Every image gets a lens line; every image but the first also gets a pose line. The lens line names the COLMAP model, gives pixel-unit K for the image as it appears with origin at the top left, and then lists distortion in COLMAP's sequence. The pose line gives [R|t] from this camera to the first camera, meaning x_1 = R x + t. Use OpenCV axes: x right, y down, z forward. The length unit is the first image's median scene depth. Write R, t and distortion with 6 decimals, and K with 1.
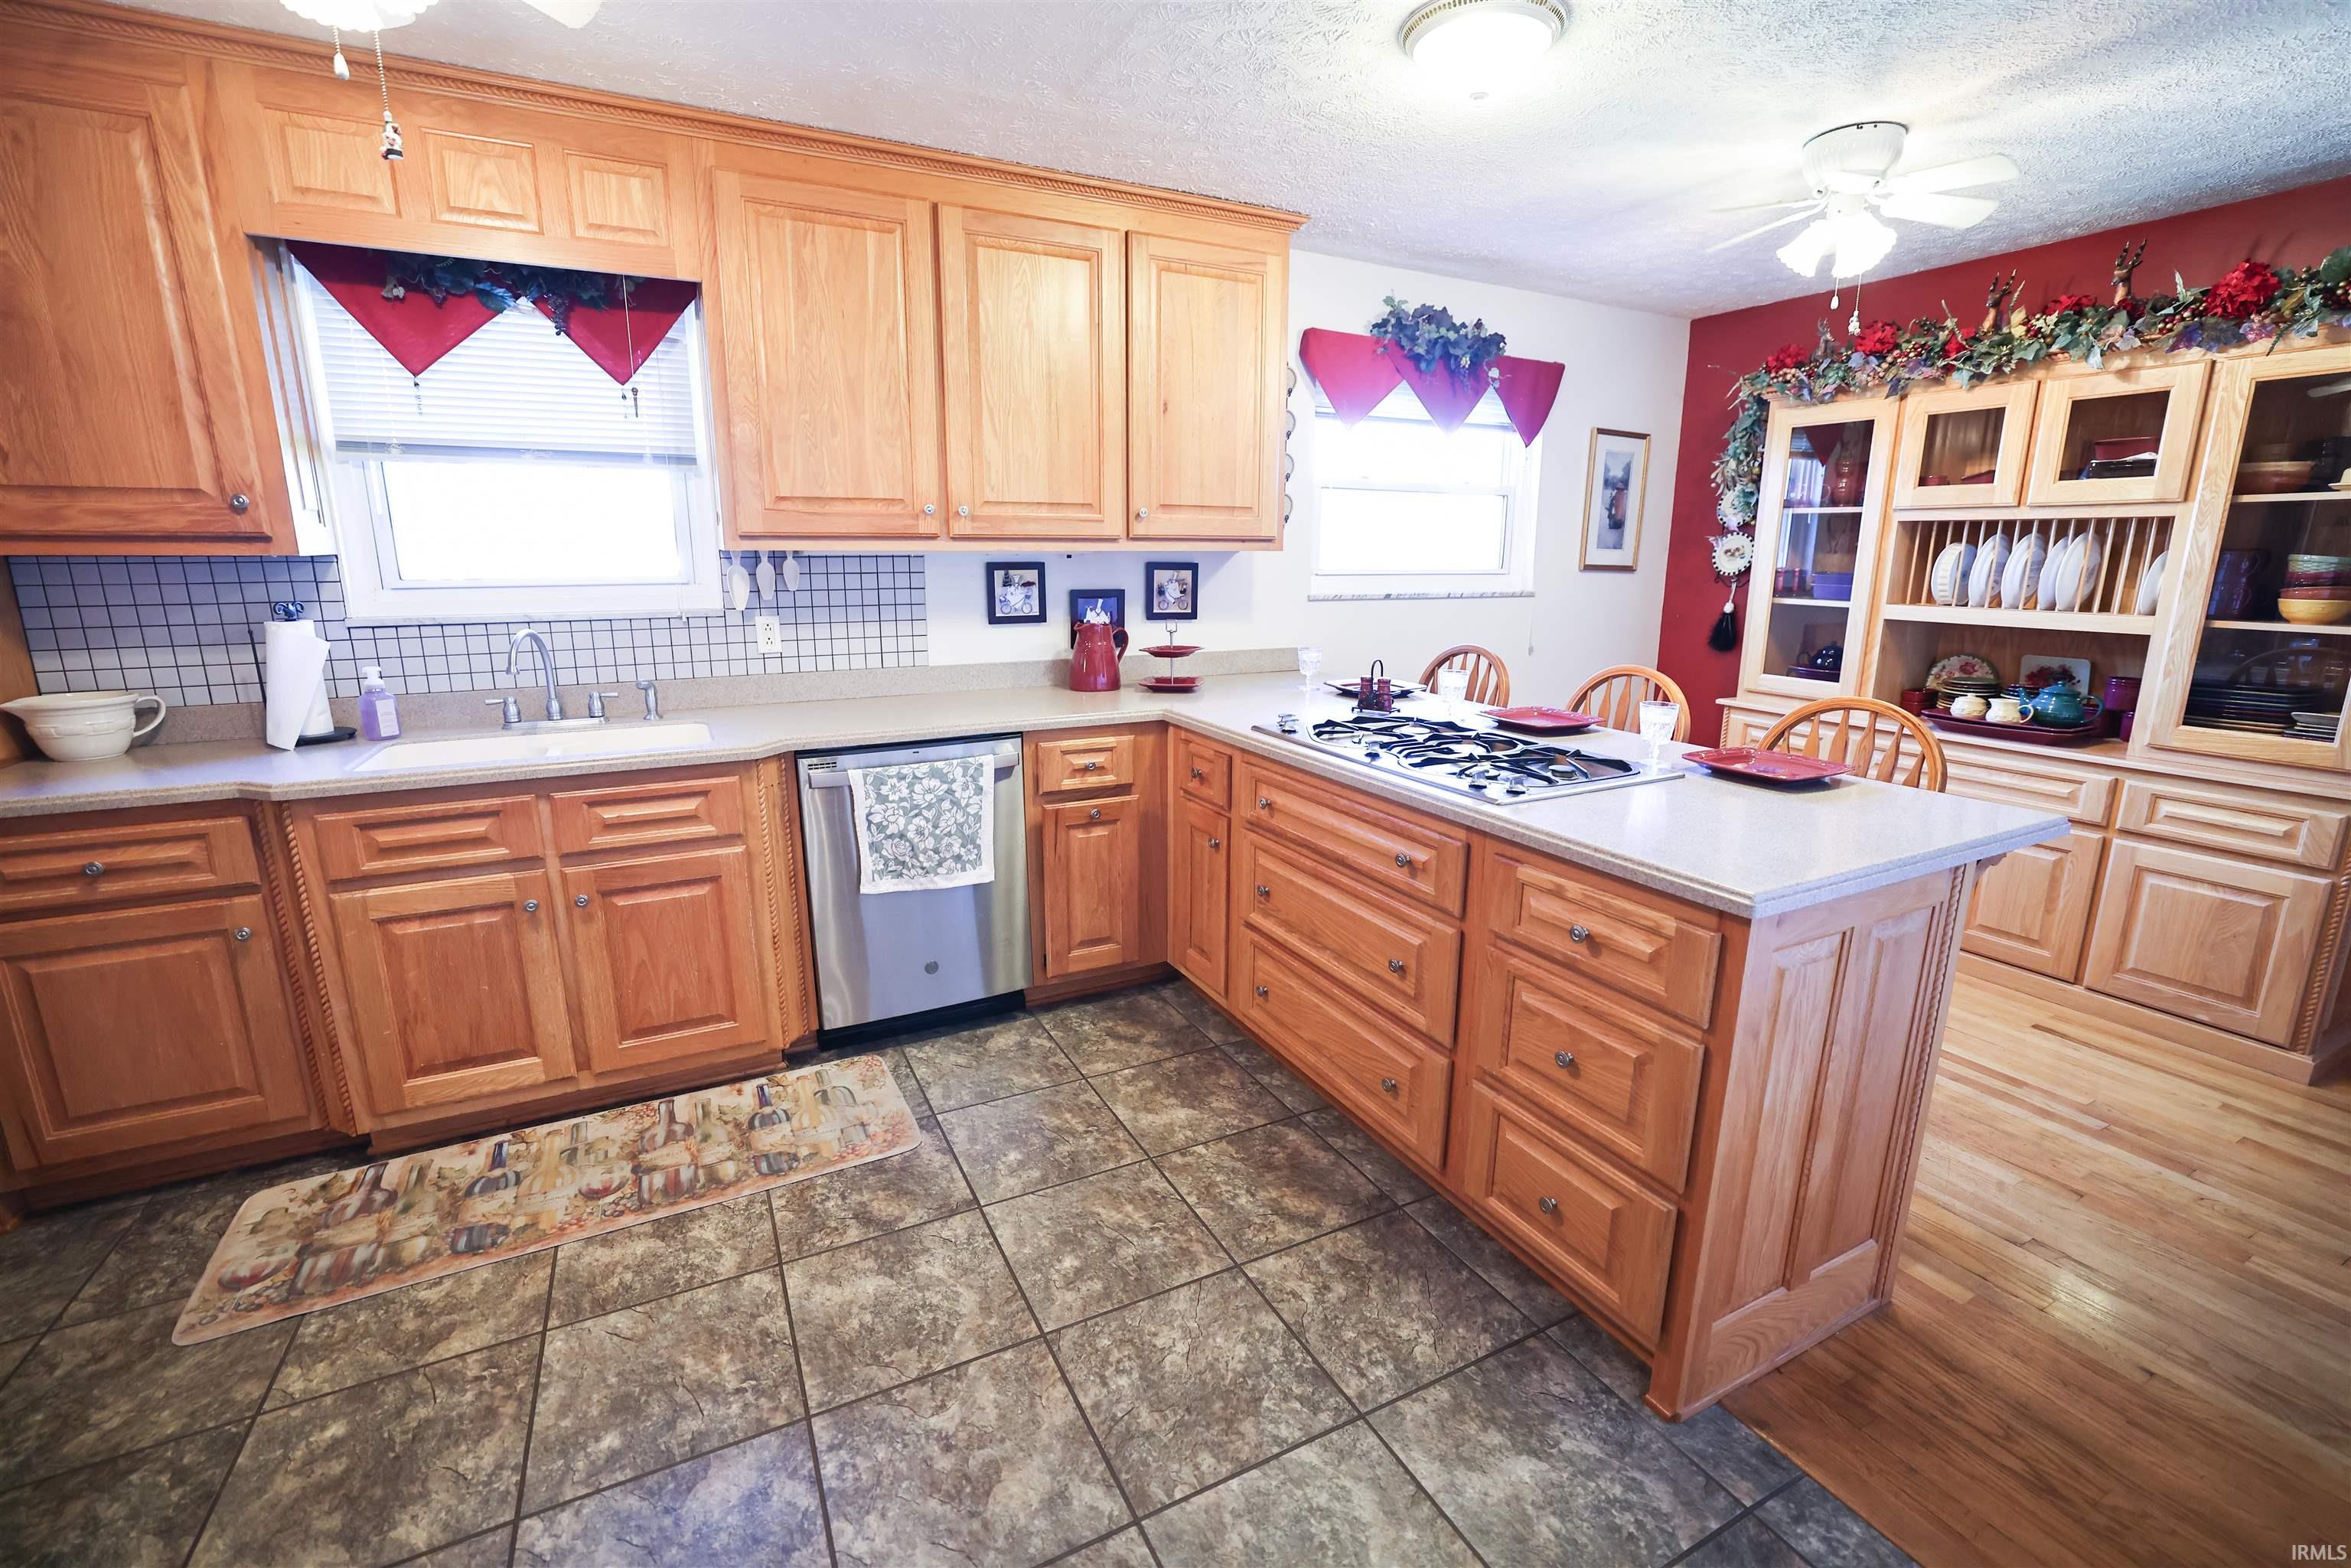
lens RADIAL K [[999.1, 0, 1176.3], [0, 999.1, 765.8], [0, 0, 1]] dist [-0.050681, 0.019155]
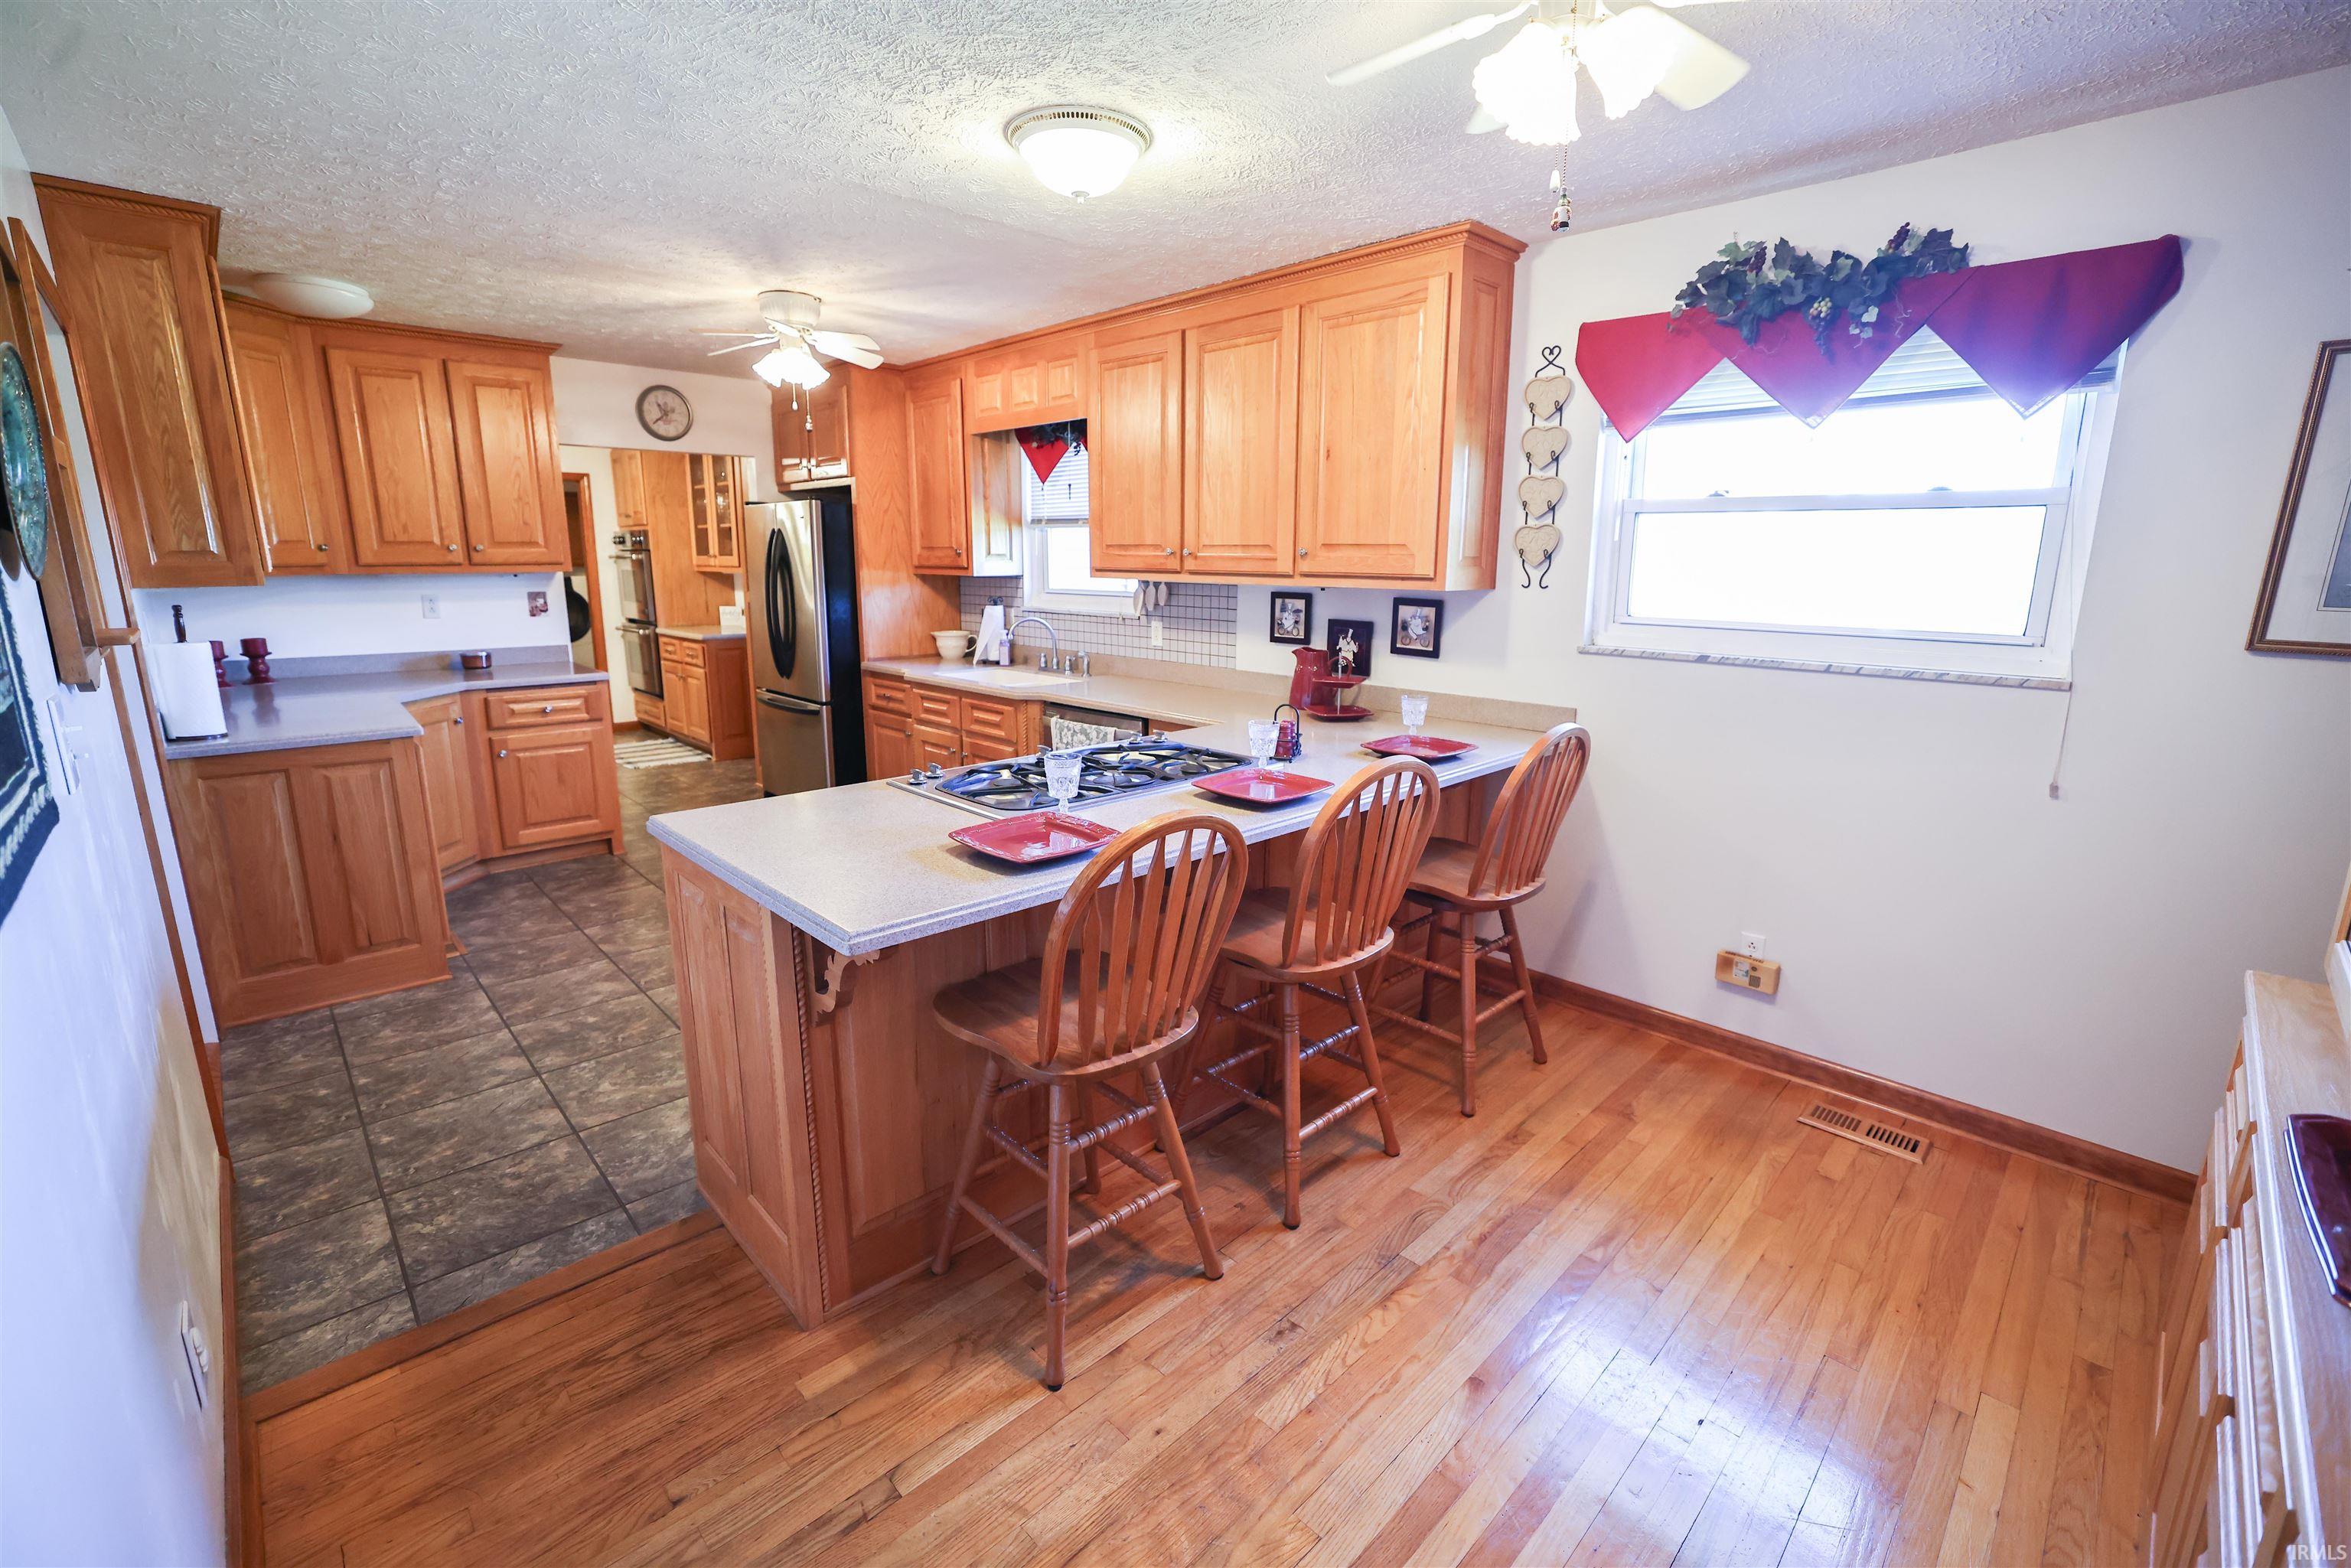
lens RADIAL K [[1036.7, 0, 1180.7], [0, 1036.7, 762.1], [0, 0, 1]] dist [-0.045943, 0.012892]
pose [[0.278336, 0.187399, -0.942025, 0.998778], [-0.206994, 0.969438, 0.131692, -0.143516], [0.937914, 0.158339, 0.308620, 0.527998]]
